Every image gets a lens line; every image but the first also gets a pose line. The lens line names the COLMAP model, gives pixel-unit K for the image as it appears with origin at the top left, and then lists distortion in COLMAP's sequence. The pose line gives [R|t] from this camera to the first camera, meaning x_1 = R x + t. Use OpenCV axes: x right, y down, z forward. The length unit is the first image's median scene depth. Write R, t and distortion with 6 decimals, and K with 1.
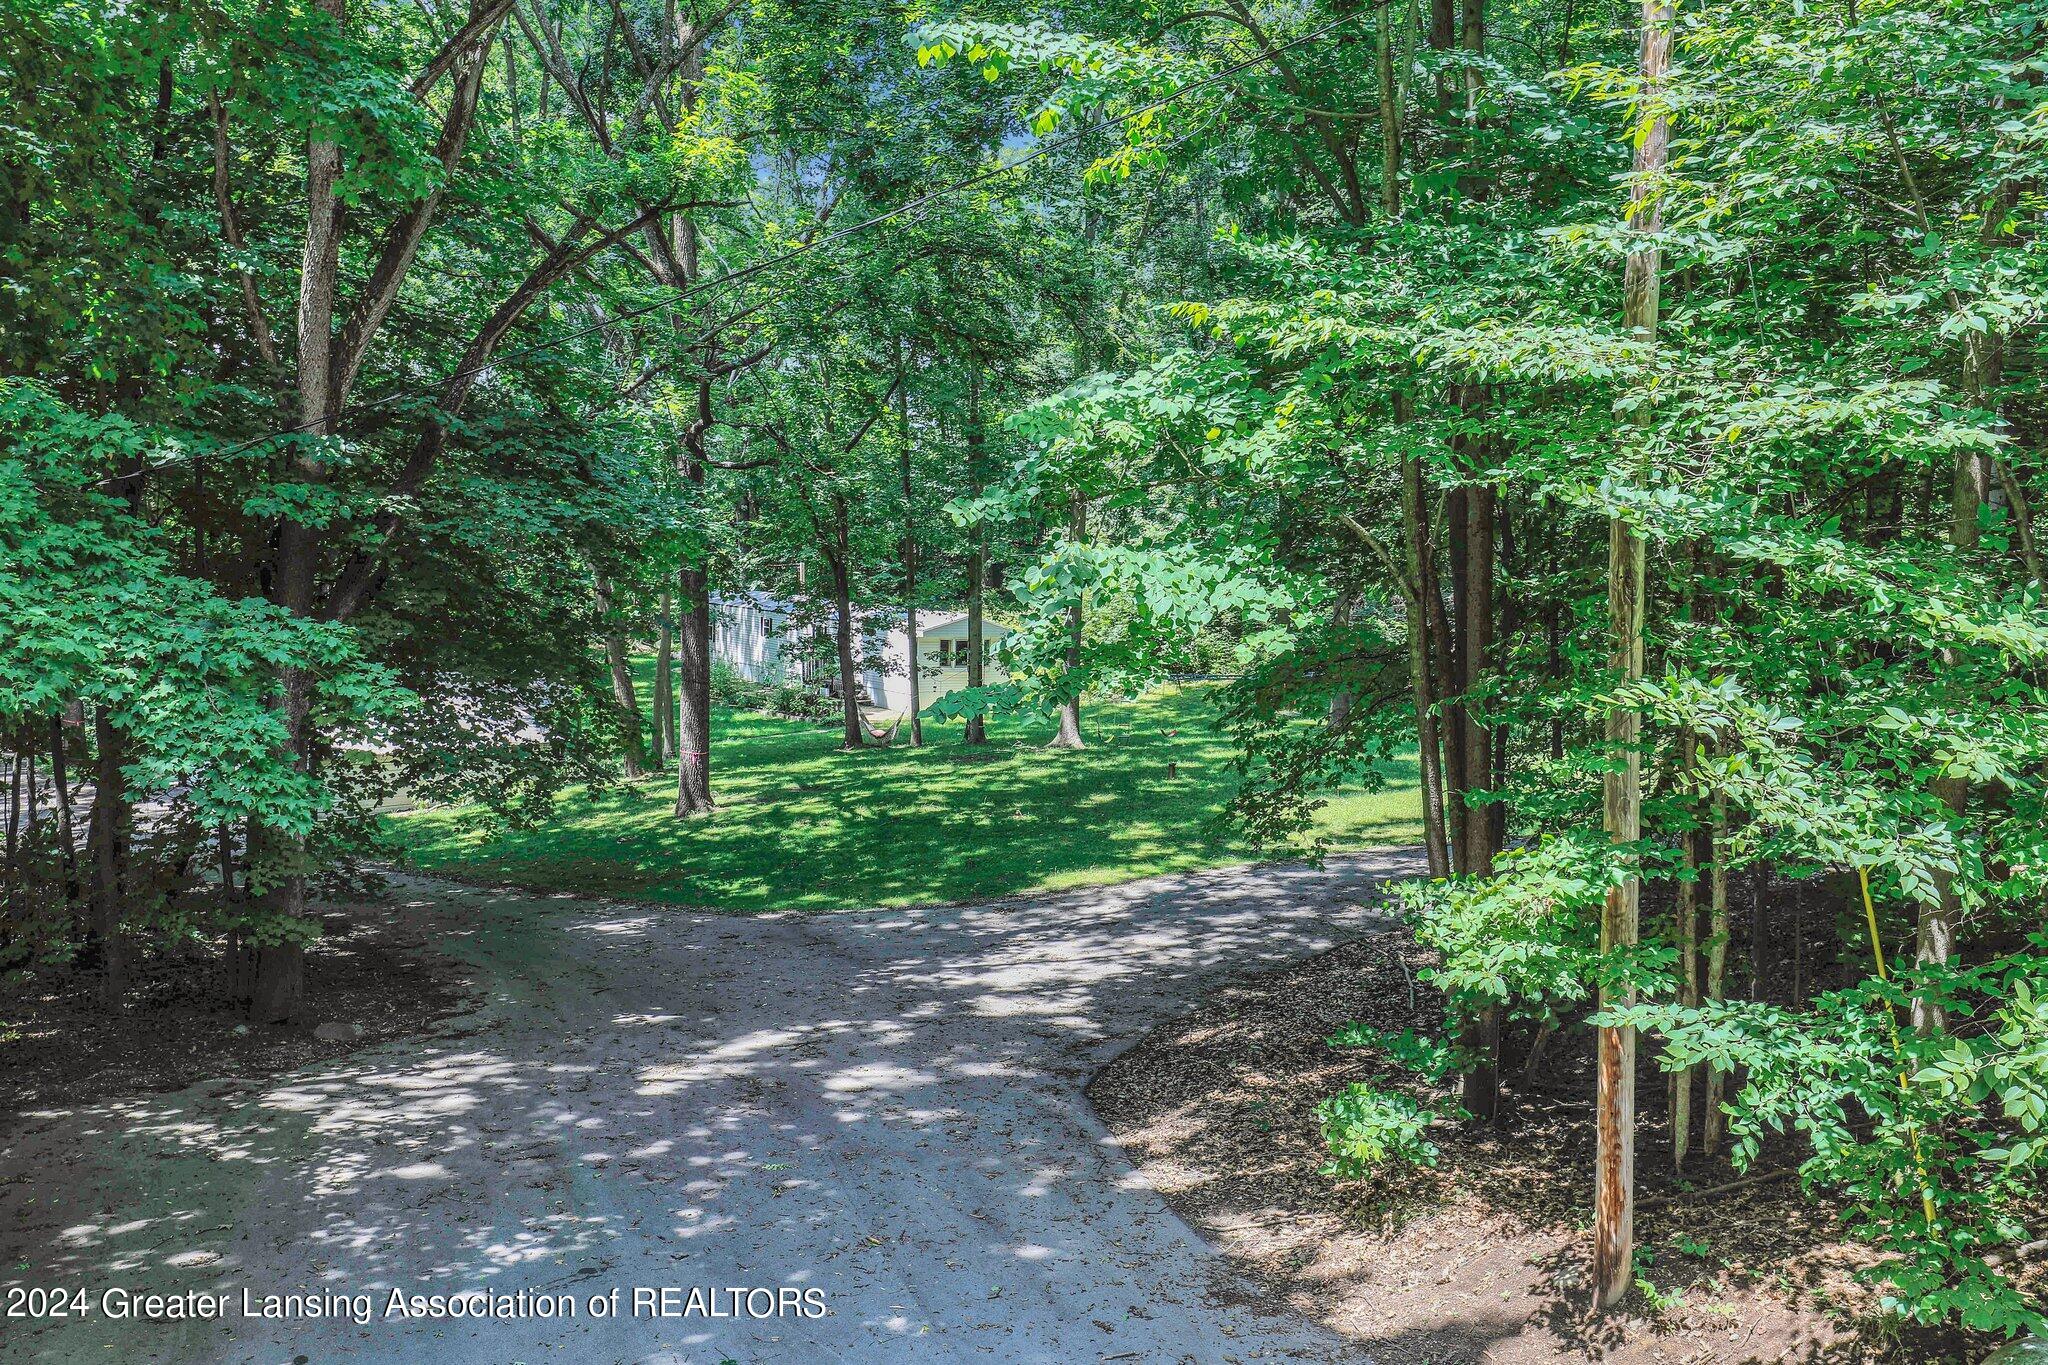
lens RADIAL K [[2283.2, 0, 1022.1], [0, 2283.2, 685.4], [0, 0, 1]] dist [0.054416, 0.000000]
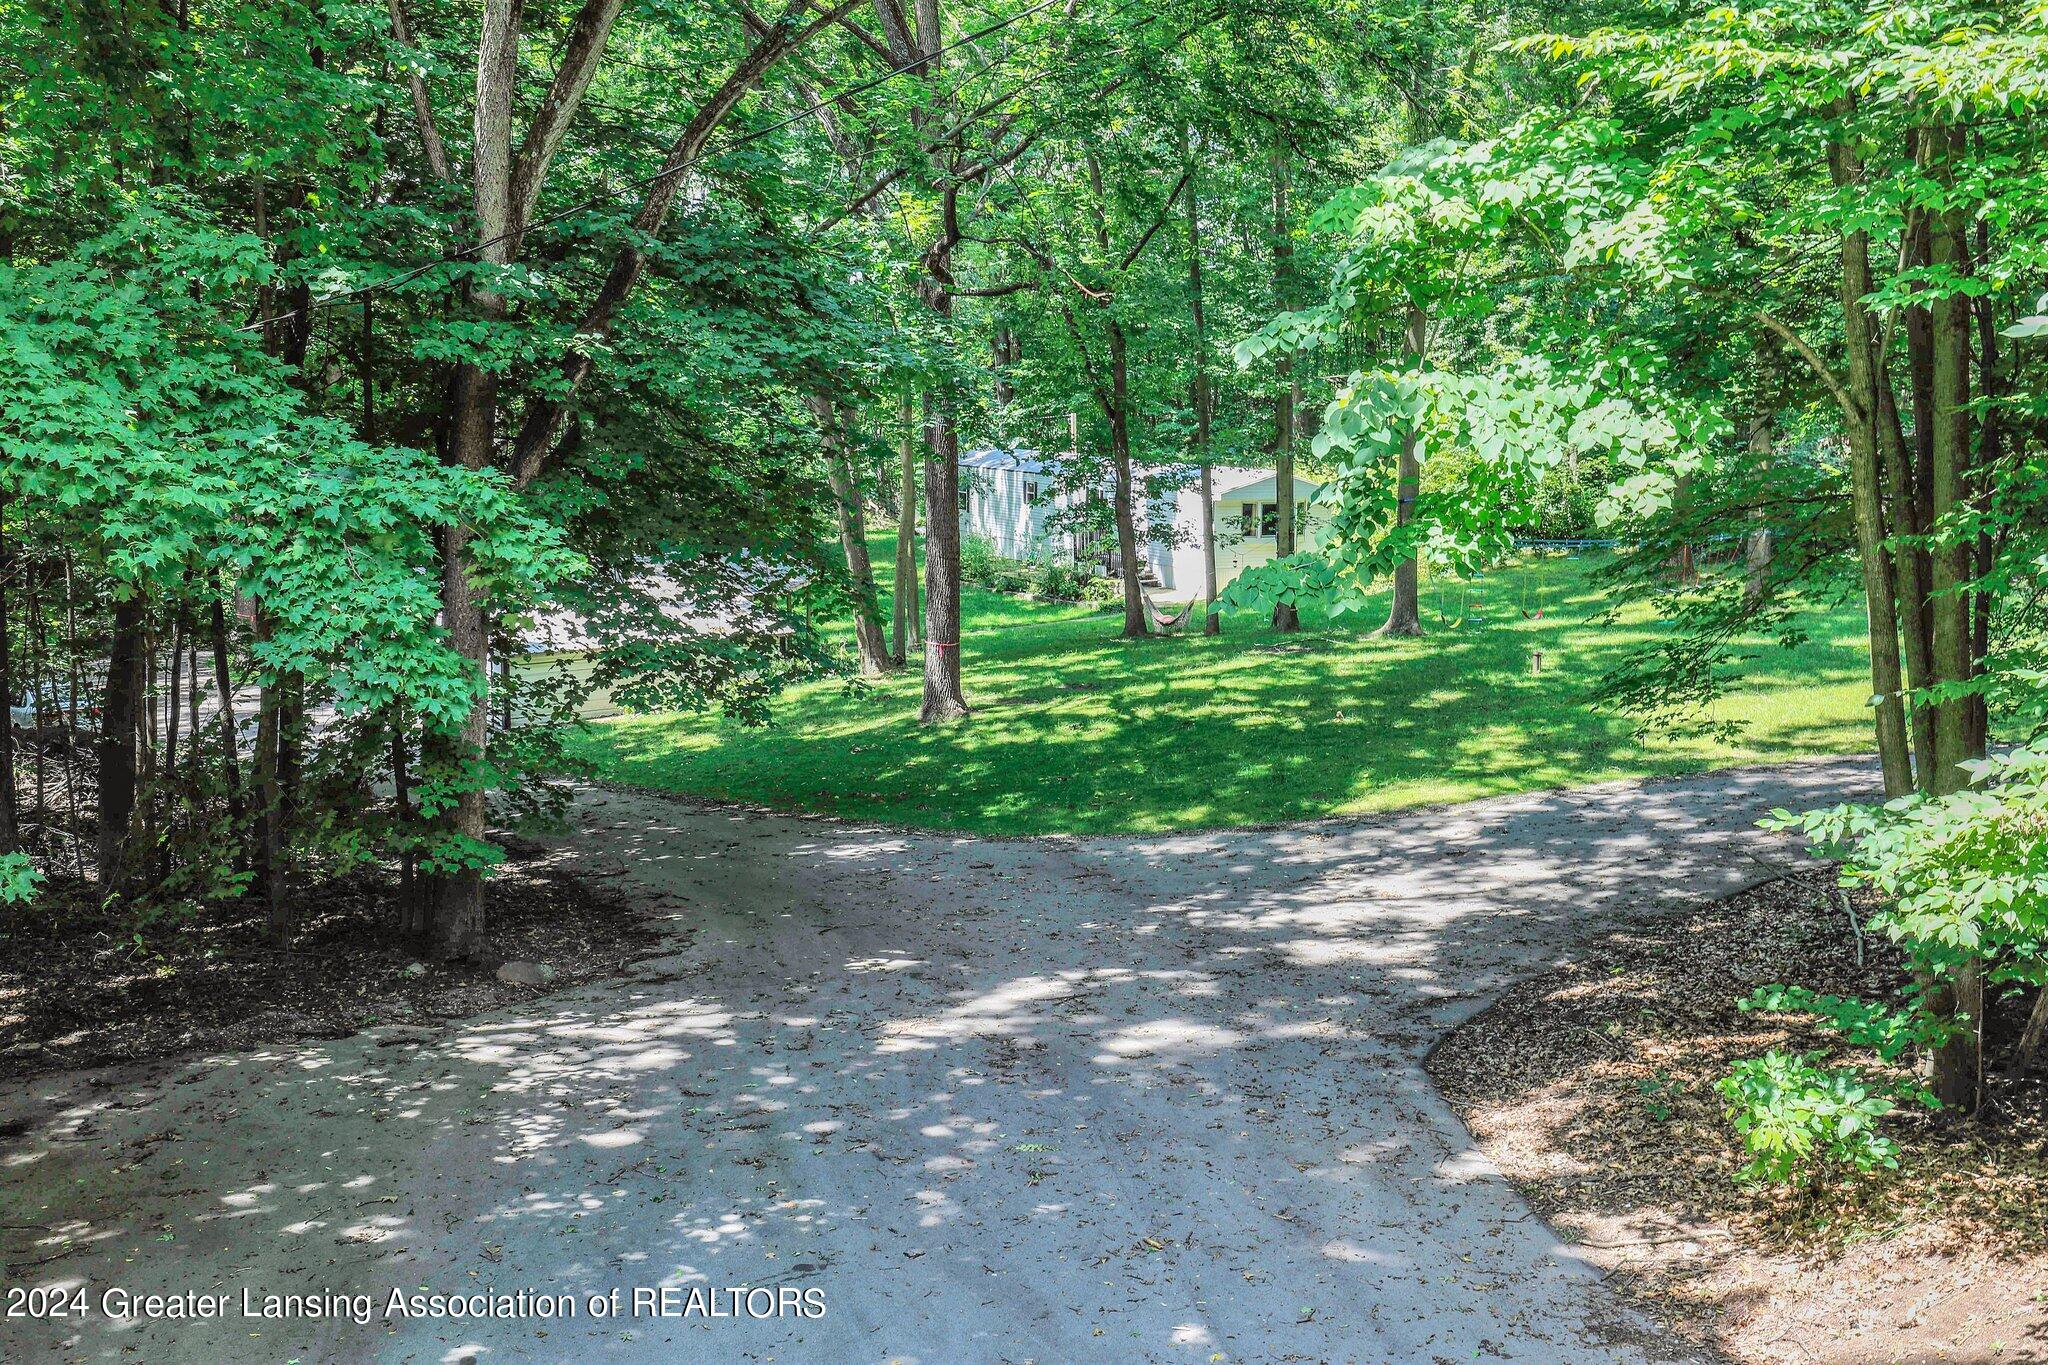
lens RADIAL K [[2330.0, 0, 1028.4], [0, 2330.0, 680.0], [0, 0, 1]] dist [0.033823, 0.000000]
pose [[0.985188, -0.007208, -0.171325, 0.031866], [0.005487, 0.999930, -0.010516, 0.053502], [0.171388, 0.009421, 0.985159, 0.186167]]
